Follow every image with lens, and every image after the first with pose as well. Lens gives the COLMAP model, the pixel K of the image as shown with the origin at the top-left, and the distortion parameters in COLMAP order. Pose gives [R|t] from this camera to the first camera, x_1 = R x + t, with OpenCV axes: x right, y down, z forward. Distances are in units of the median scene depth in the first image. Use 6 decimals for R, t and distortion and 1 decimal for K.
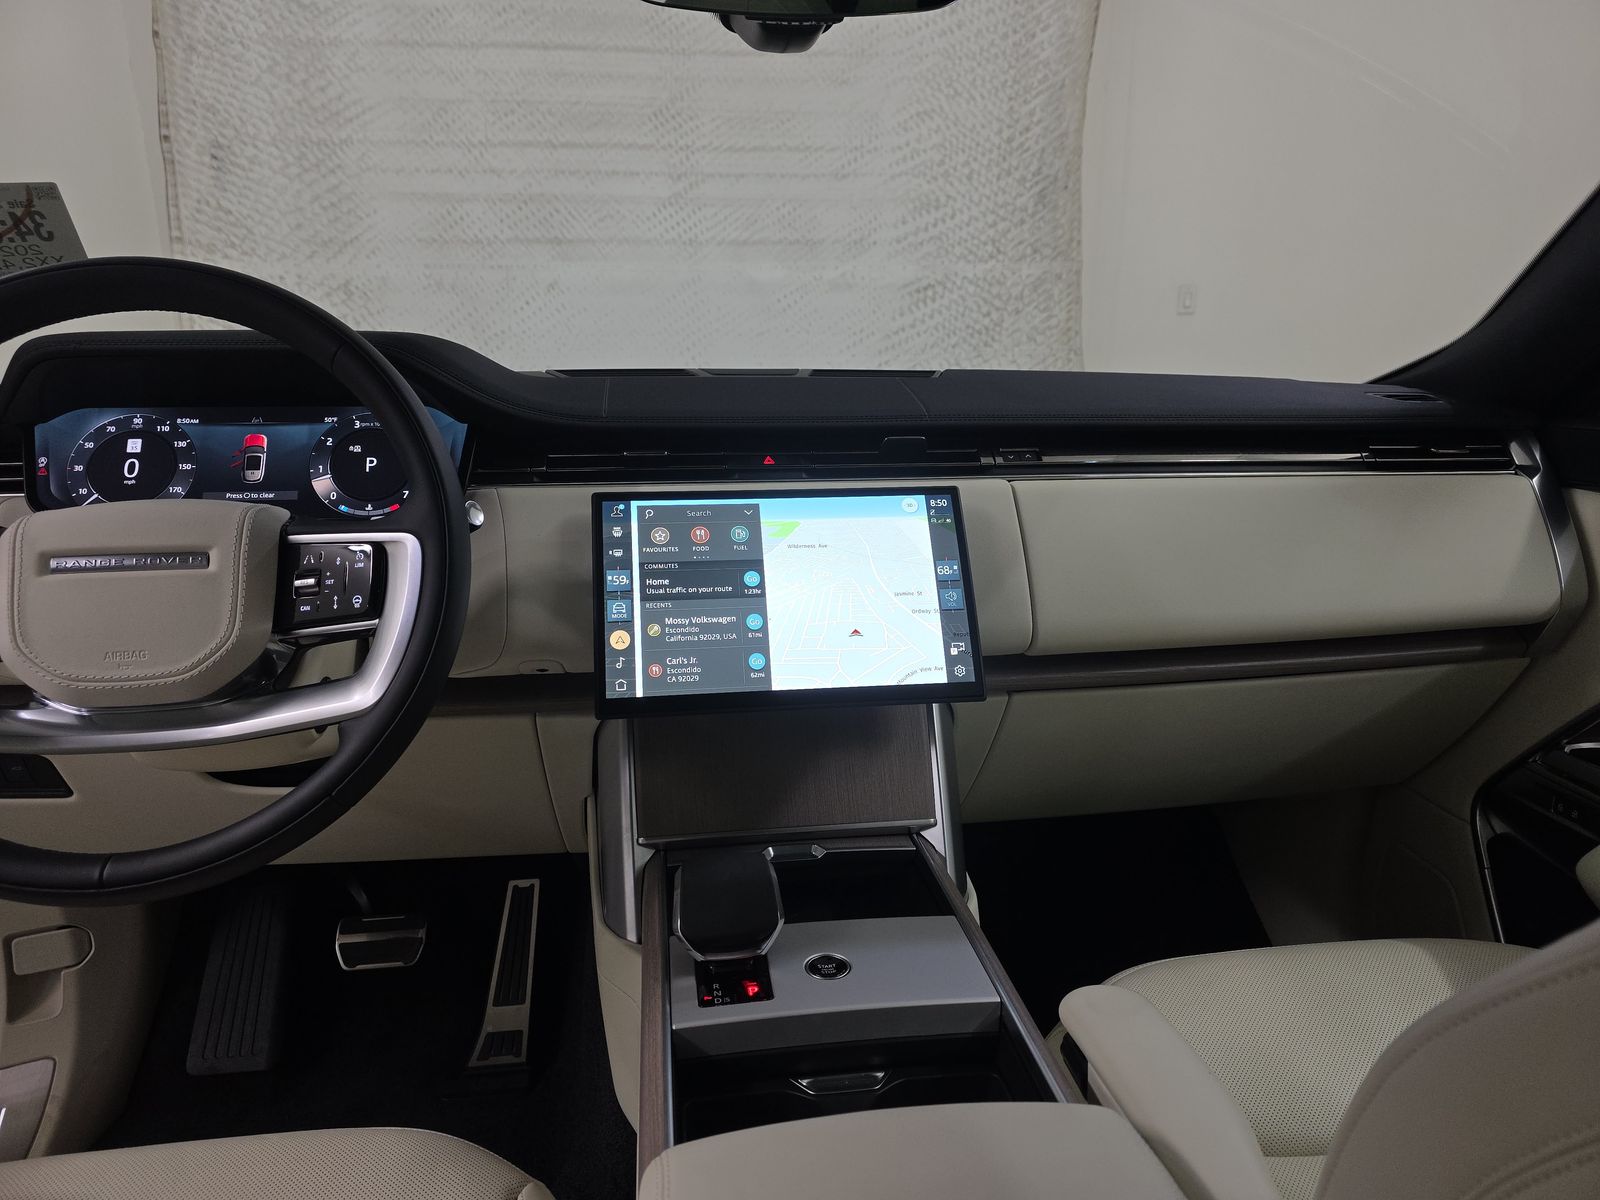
lens RADIAL K [[1132.7, 0, 827.6], [0, 1132.7, 599.6], [0, 0, 1]] dist [0.060254, -0.053110]
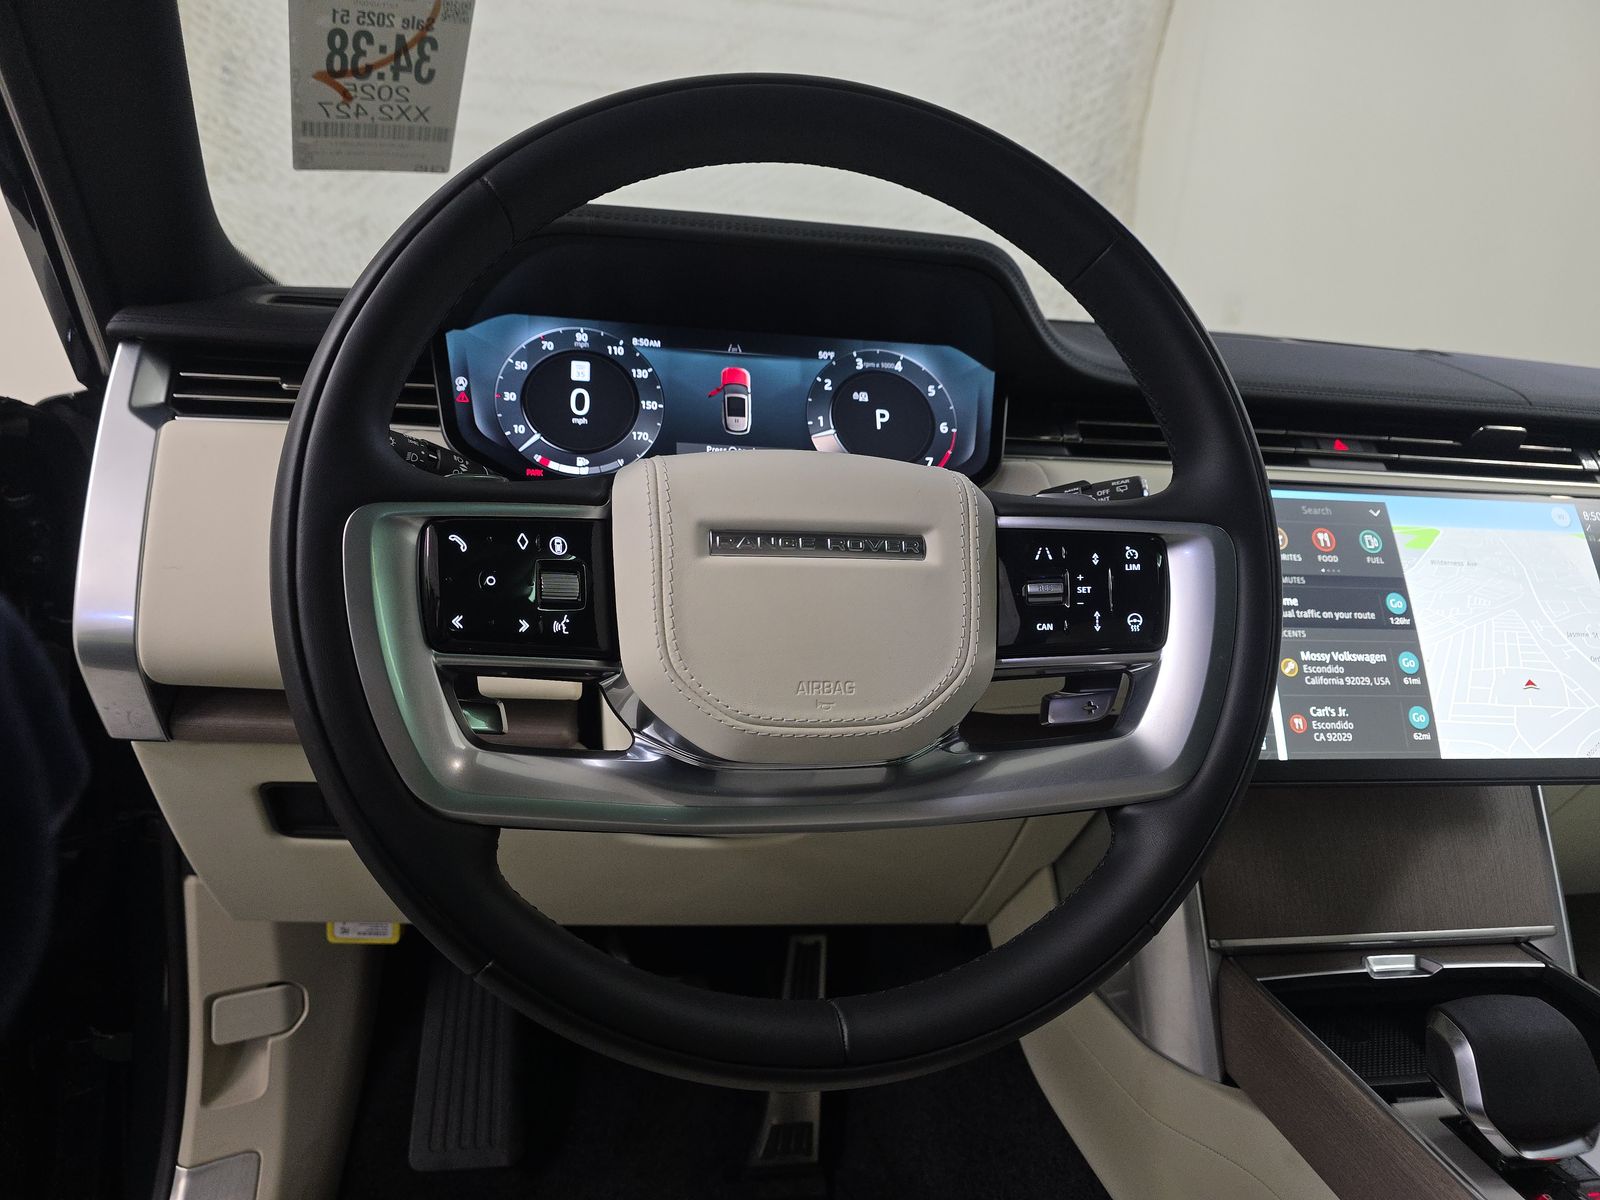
lens RADIAL K [[1125.8, 0, 803.7], [0, 1125.8, 583.8], [0, 0, 1]] dist [0.071885, -0.062443]
pose [[0.996091, 0.059461, 0.065317, -0.498695], [-0.059315, 0.998231, -0.004174, -0.005235], [-0.065449, 0.000283, 0.997856, 0.276608]]
